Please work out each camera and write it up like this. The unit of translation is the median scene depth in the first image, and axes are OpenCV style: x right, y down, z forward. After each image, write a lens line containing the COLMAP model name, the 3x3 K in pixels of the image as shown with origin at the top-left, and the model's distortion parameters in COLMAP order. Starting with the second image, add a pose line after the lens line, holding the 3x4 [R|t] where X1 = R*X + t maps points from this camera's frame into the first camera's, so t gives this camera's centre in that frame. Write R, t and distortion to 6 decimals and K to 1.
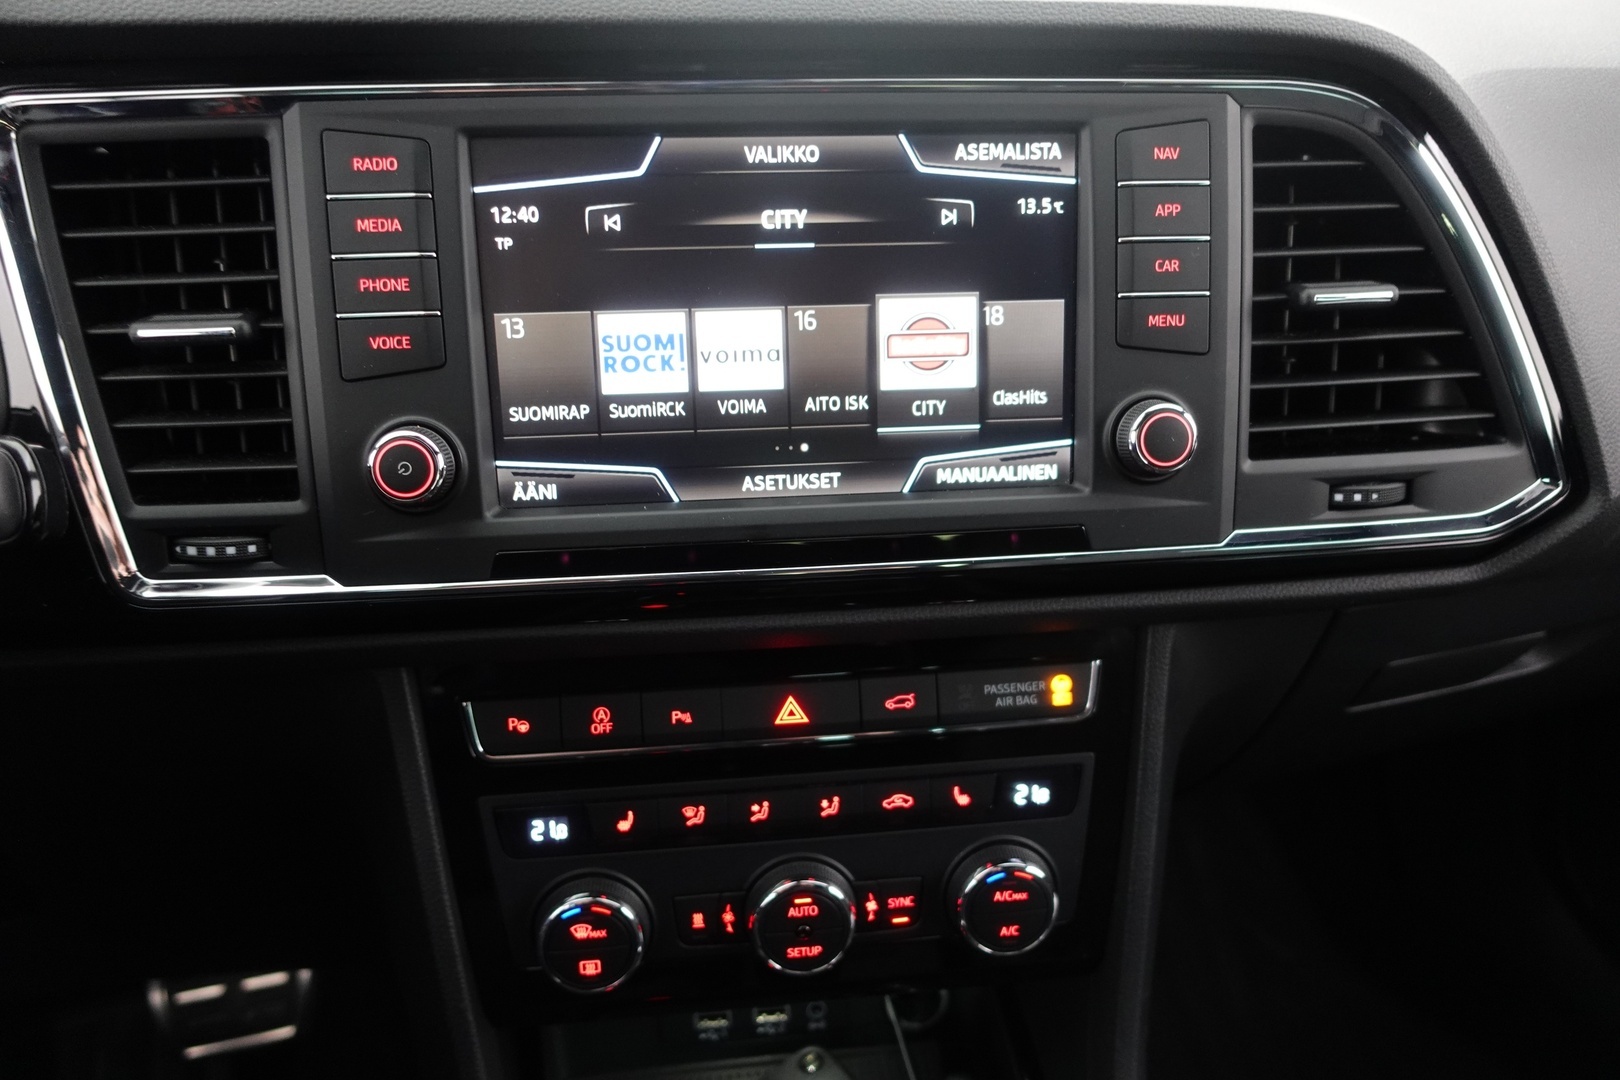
lens RADIAL K [[1134.9, 0, 810.8], [0, 1134.9, 531.2], [0, 0, 1]] dist [0.010010, 0.016426]
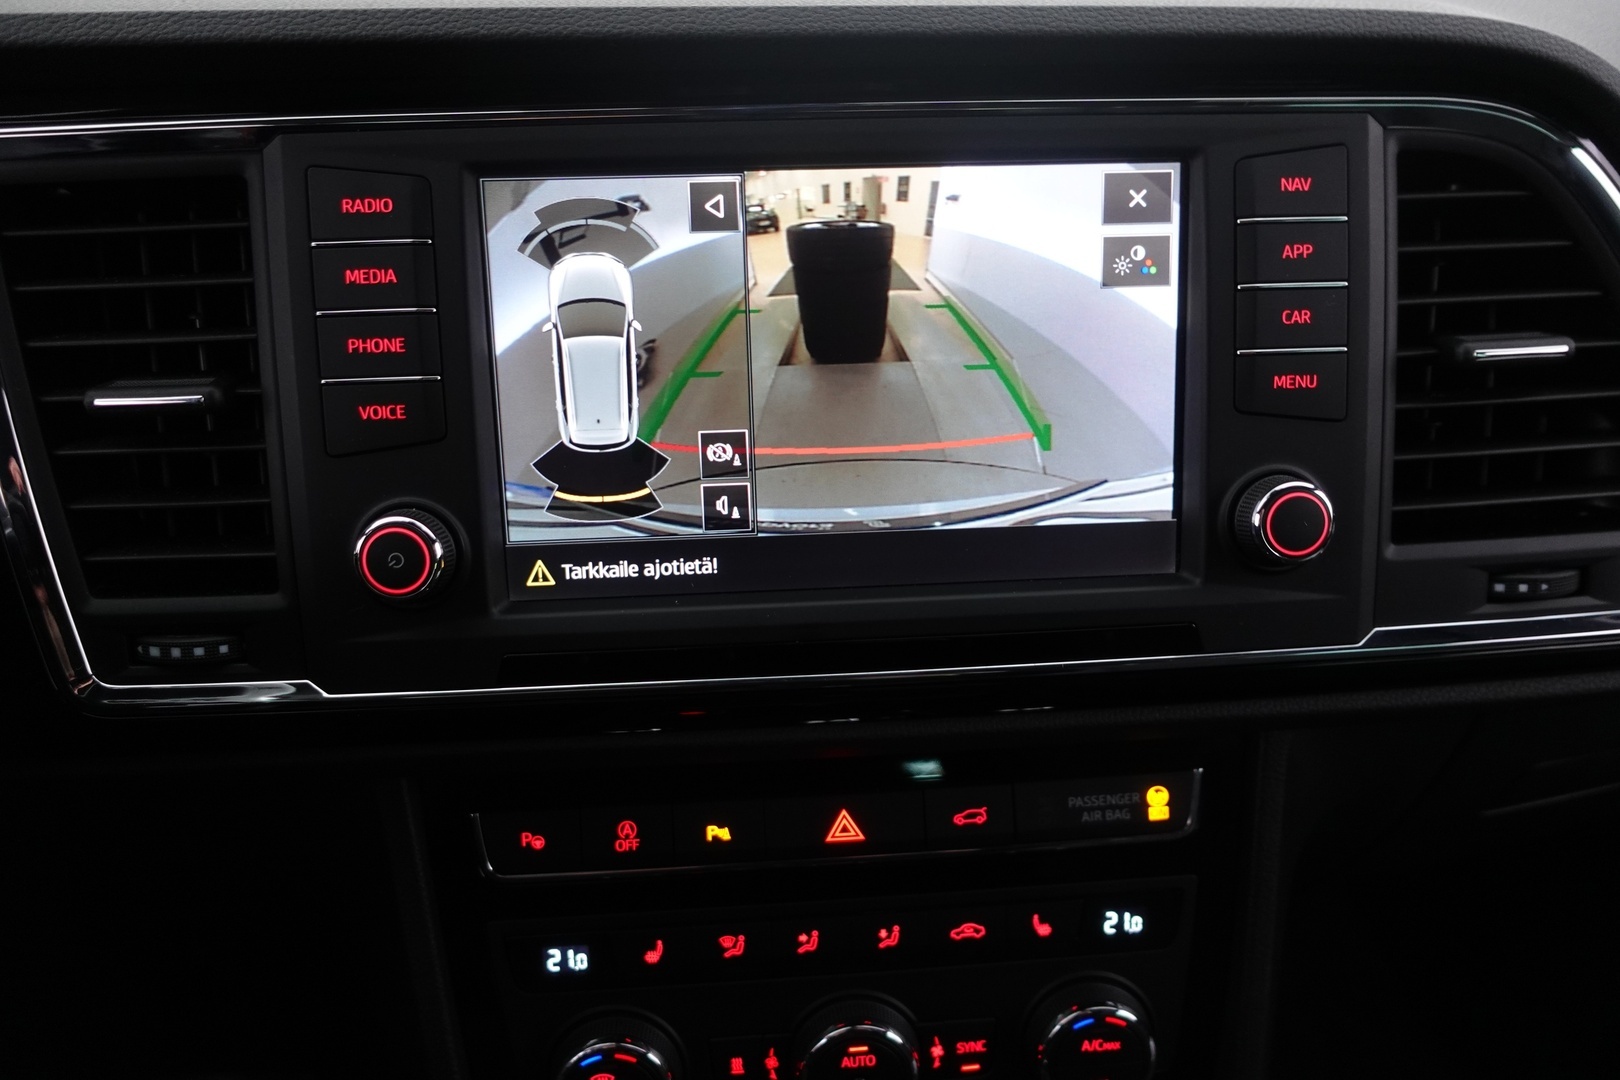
lens RADIAL K [[1134.9, 0, 807.9], [0, 1134.9, 535.6], [0, 0, 1]] dist [0.010010, 0.016426]
pose [[0.999353, 0.002549, -0.035889, -0.015382], [-0.003312, 0.999769, -0.021219, -0.046052], [0.035827, 0.021324, 0.999130, 0.130470]]
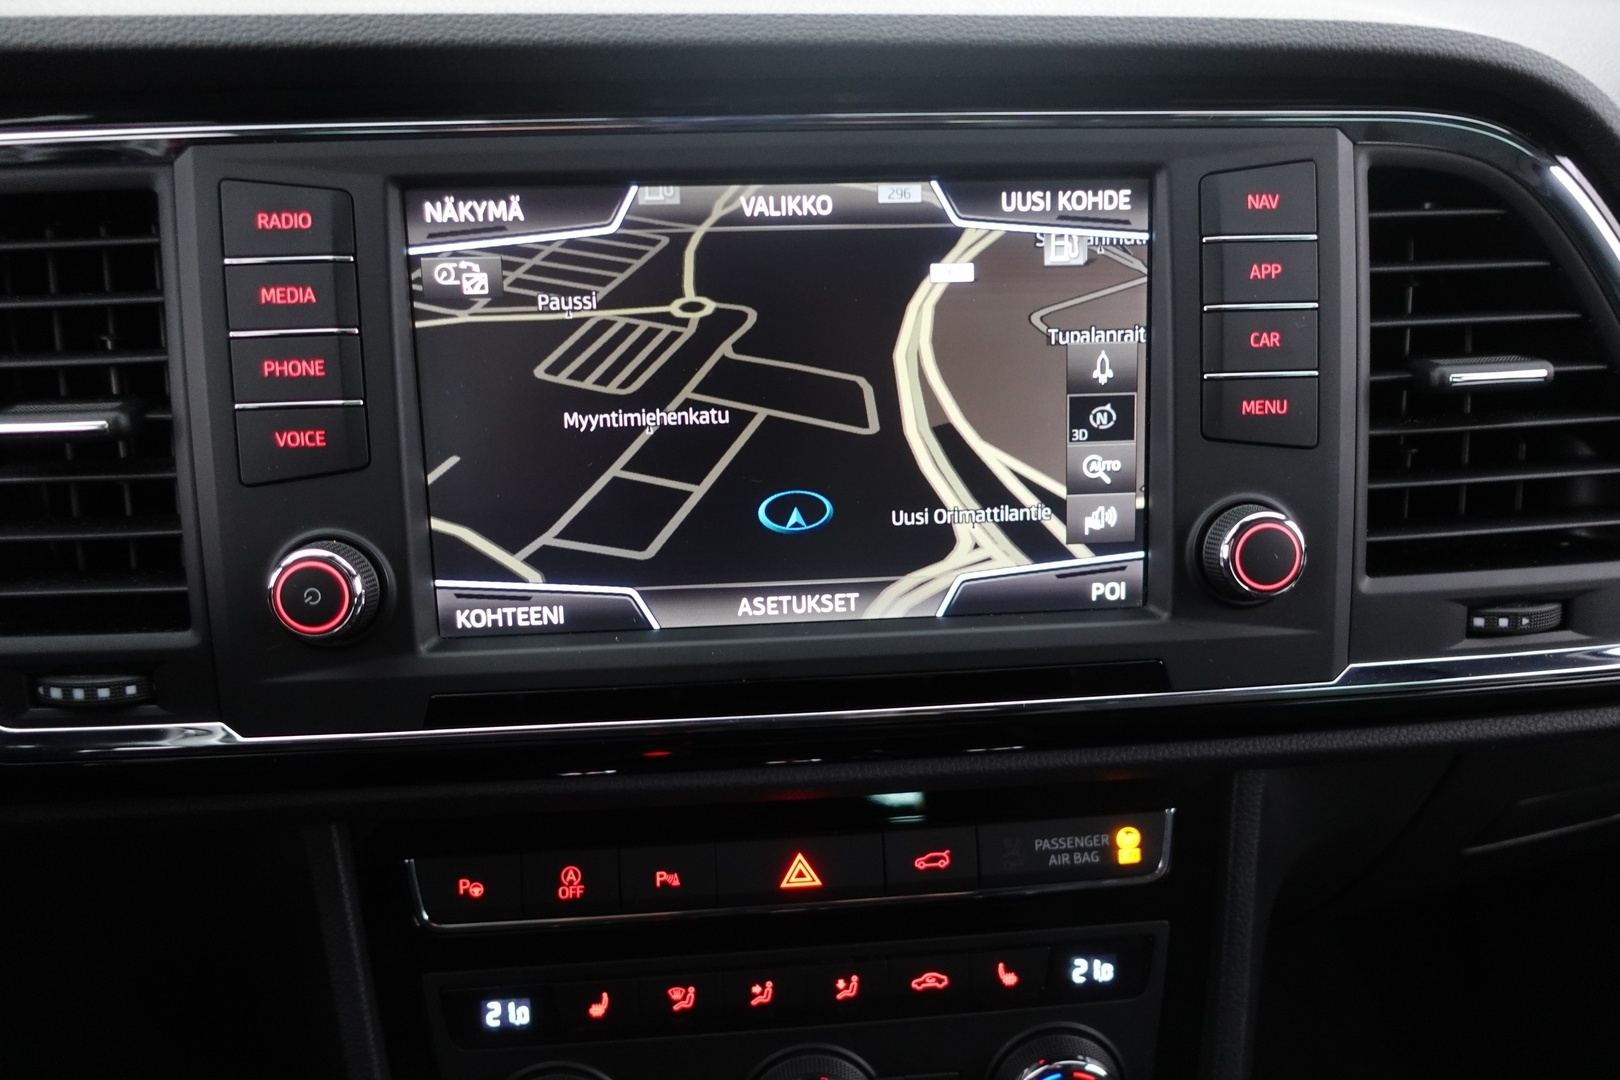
lens RADIAL K [[1134.9, 0, 810.1], [0, 1134.9, 535.2], [0, 0, 1]] dist [0.010010, 0.016426]
pose [[0.999670, 0.001433, -0.025630, 0.010916], [-0.002380, 0.999314, -0.036969, -0.056632], [0.025559, 0.037018, 0.998988, 0.169008]]
